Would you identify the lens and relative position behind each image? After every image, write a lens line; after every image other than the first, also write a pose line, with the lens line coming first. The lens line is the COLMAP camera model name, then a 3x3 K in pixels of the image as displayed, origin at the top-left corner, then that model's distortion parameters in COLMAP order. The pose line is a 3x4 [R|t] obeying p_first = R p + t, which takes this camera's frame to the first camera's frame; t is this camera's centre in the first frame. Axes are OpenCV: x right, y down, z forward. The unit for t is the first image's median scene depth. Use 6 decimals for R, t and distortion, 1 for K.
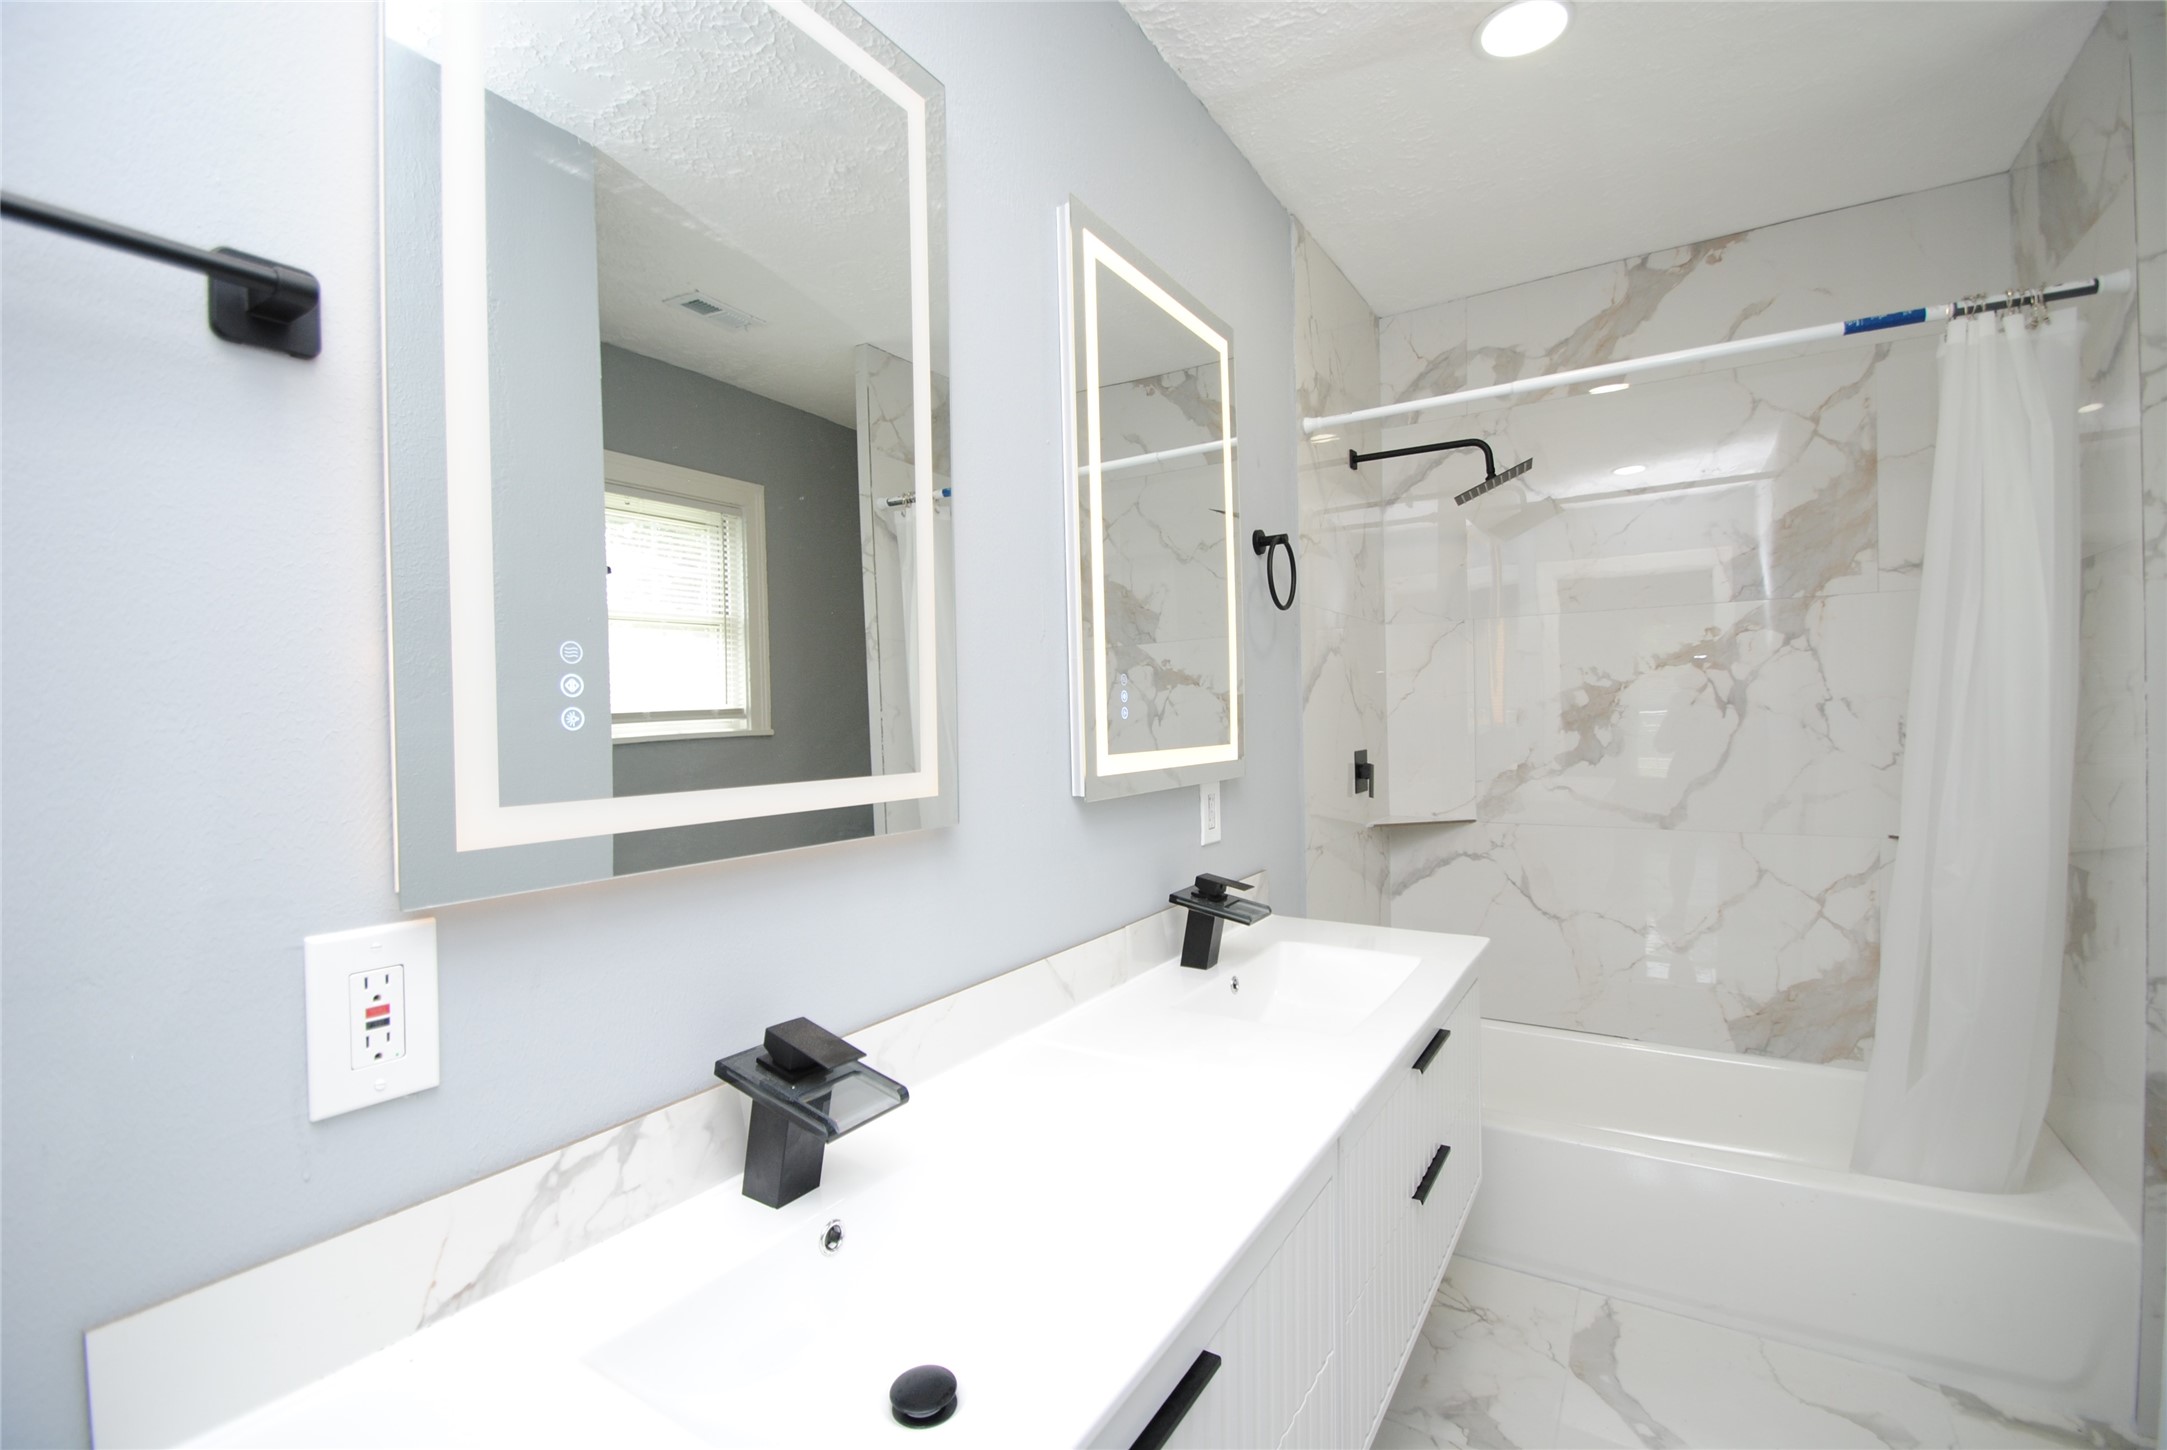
lens RADIAL K [[952.5, 0, 1116.2], [0, 952.5, 721.0], [0, 0, 1]] dist [0.008100, -0.012071]
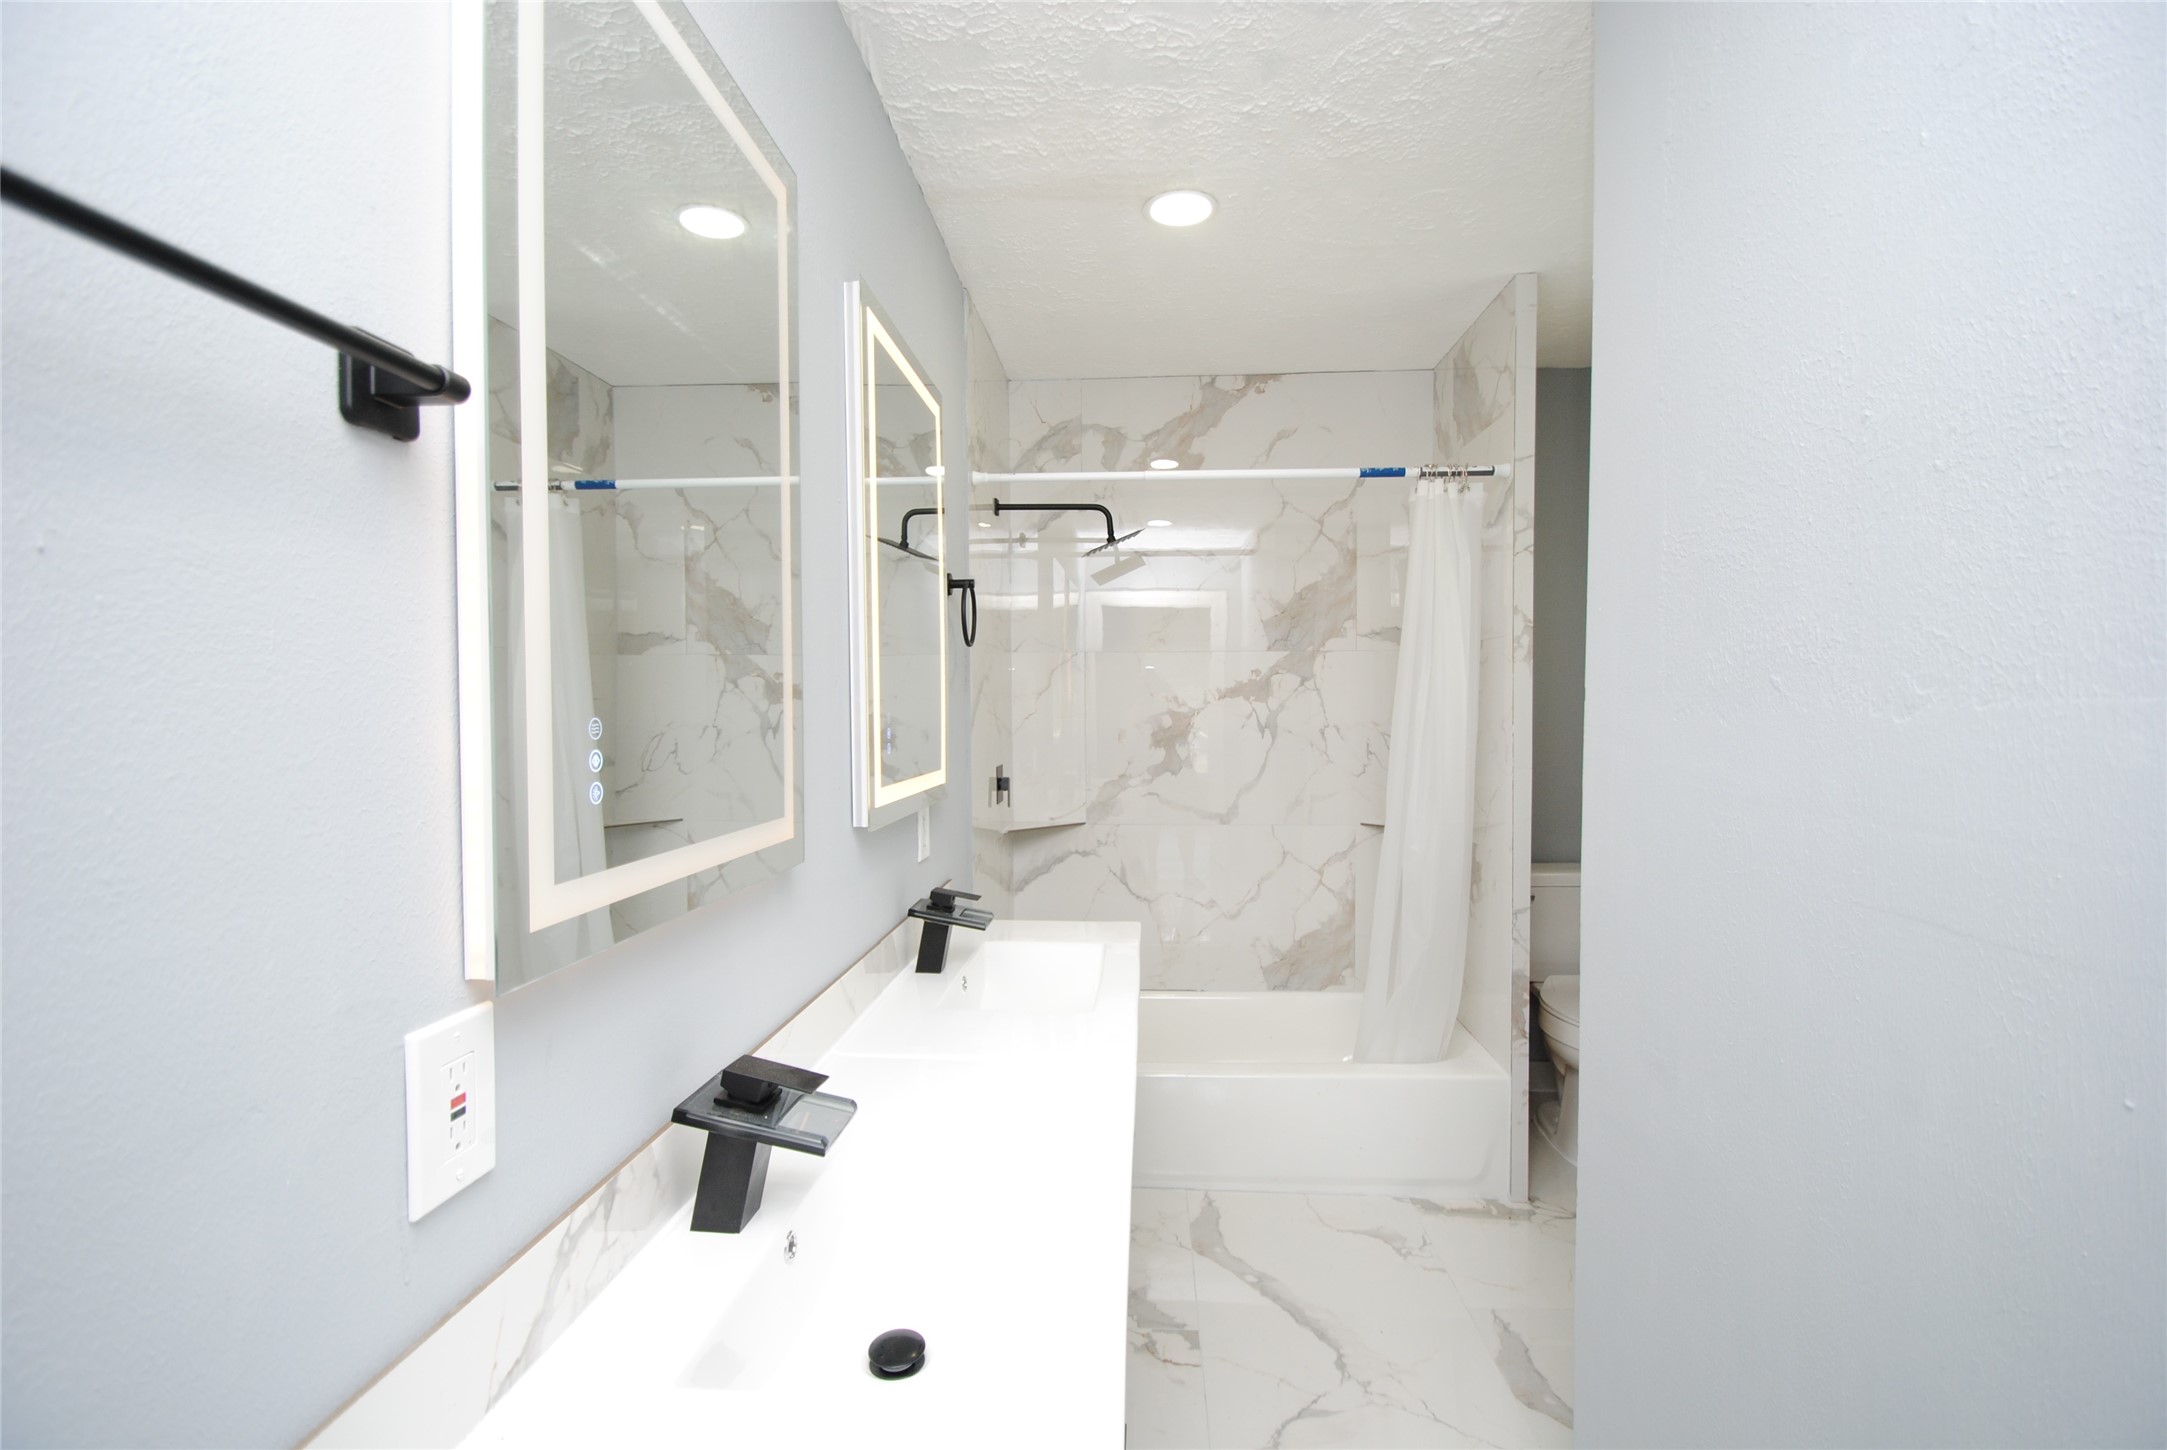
lens RADIAL K [[952.5, 0, 1103.2], [0, 952.5, 715.0], [0, 0, 1]] dist [0.008100, -0.012071]
pose [[0.877976, 0.012155, 0.478551, -0.197154], [-0.012158, 0.999921, -0.003090, -0.030478], [-0.478551, -0.003105, 0.878054, -0.057107]]
